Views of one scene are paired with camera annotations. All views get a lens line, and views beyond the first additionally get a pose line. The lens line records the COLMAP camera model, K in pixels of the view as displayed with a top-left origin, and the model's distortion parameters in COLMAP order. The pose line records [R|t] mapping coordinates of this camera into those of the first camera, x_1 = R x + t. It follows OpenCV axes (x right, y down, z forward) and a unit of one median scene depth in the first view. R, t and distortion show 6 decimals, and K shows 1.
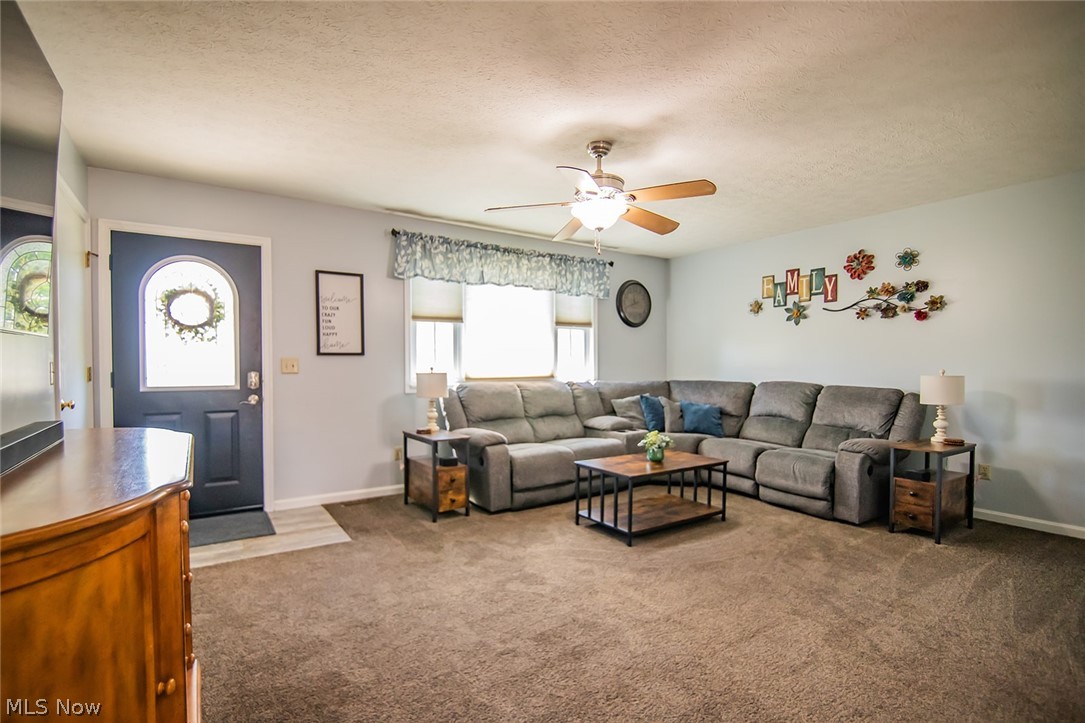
lens RADIAL K [[515.7, 0, 529.5], [0, 515.7, 378.1], [0, 0, 1]] dist [-0.017610, 0.000467]
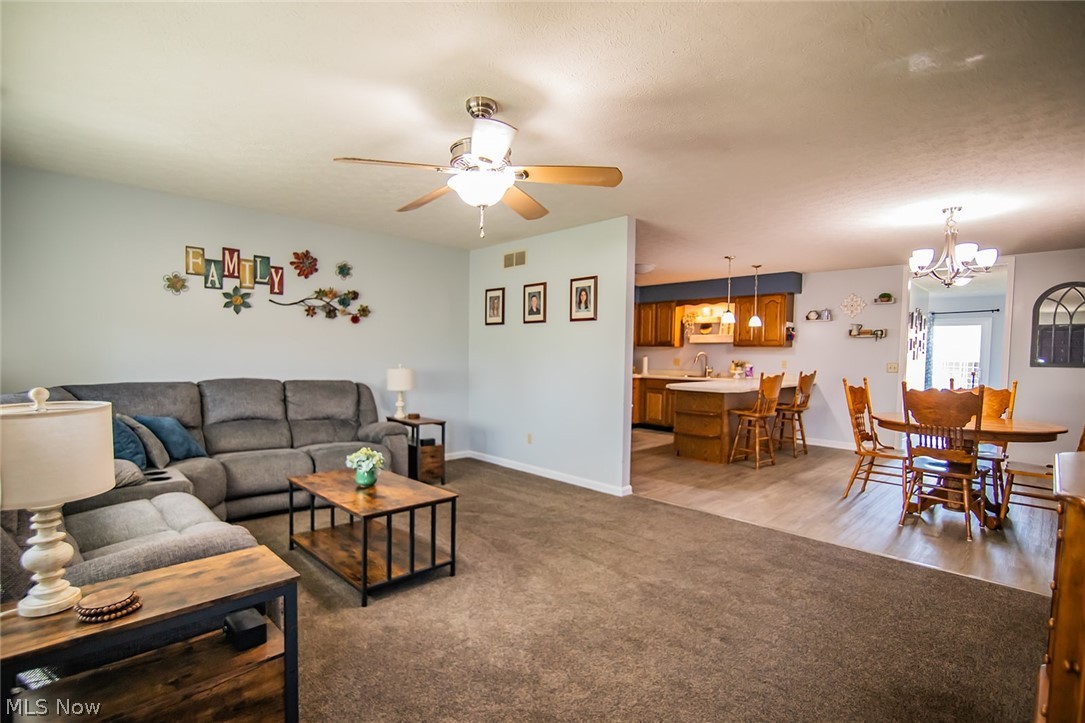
lens RADIAL K [[507.1, 0, 536.4], [0, 507.1, 378.2], [0, 0, 1]] dist [-0.020235, 0.001269]
pose [[-0.183981, -0.049394, 0.981688, -0.524104], [0.006944, 0.998646, 0.051549, -0.041381], [-0.982905, 0.016301, -0.183389, 0.804949]]
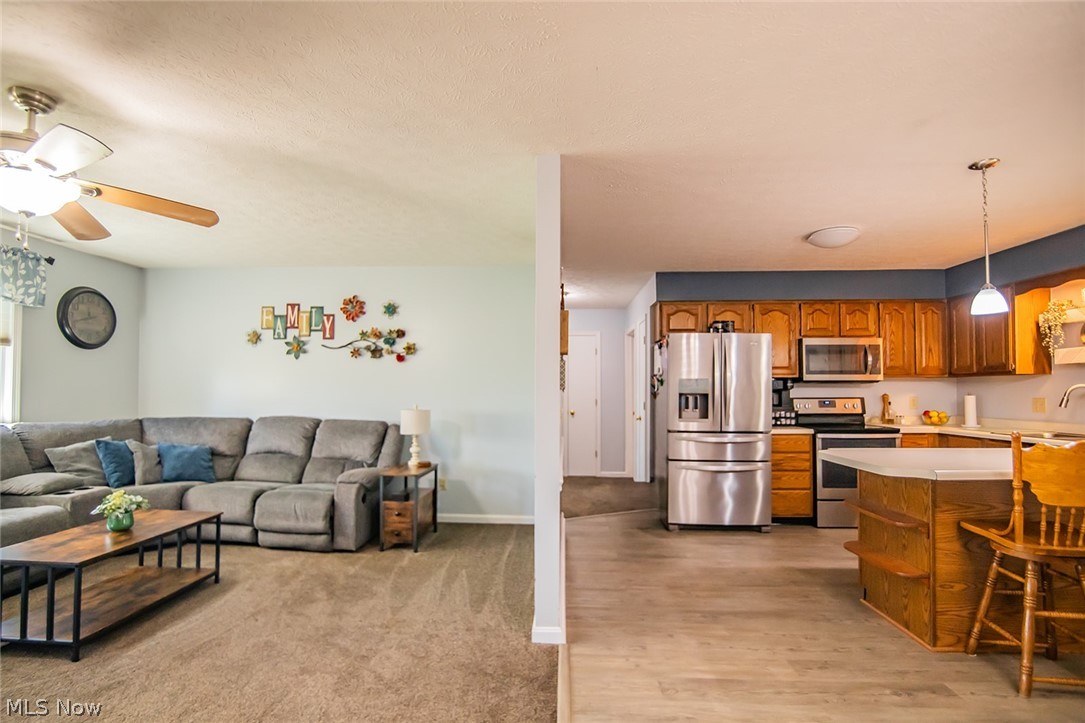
lens RADIAL K [[507.1, 0, 536.4], [0, 507.1, 378.2], [0, 0, 1]] dist [-0.020235, 0.001269]
pose [[0.594830, 0.024079, 0.803491, 0.009089], [0.014323, 0.999075, -0.040543, -0.023945], [-0.803724, 0.035624, 0.593935, 0.046493]]
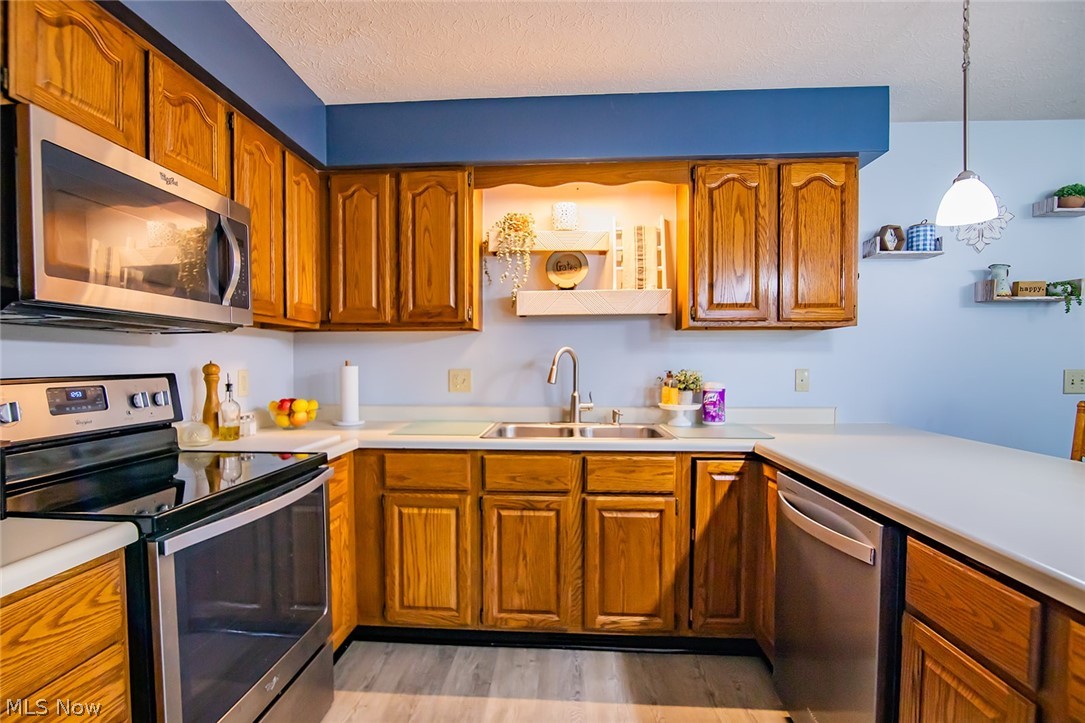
lens RADIAL K [[515.7, 0, 529.5], [0, 515.7, 378.1], [0, 0, 1]] dist [-0.017610, 0.000467]
pose [[-0.792942, -0.015197, 0.609108, 0.997704], [0.014965, 0.998902, 0.044403, -0.026364], [-0.609113, 0.044325, -0.791844, 0.303744]]
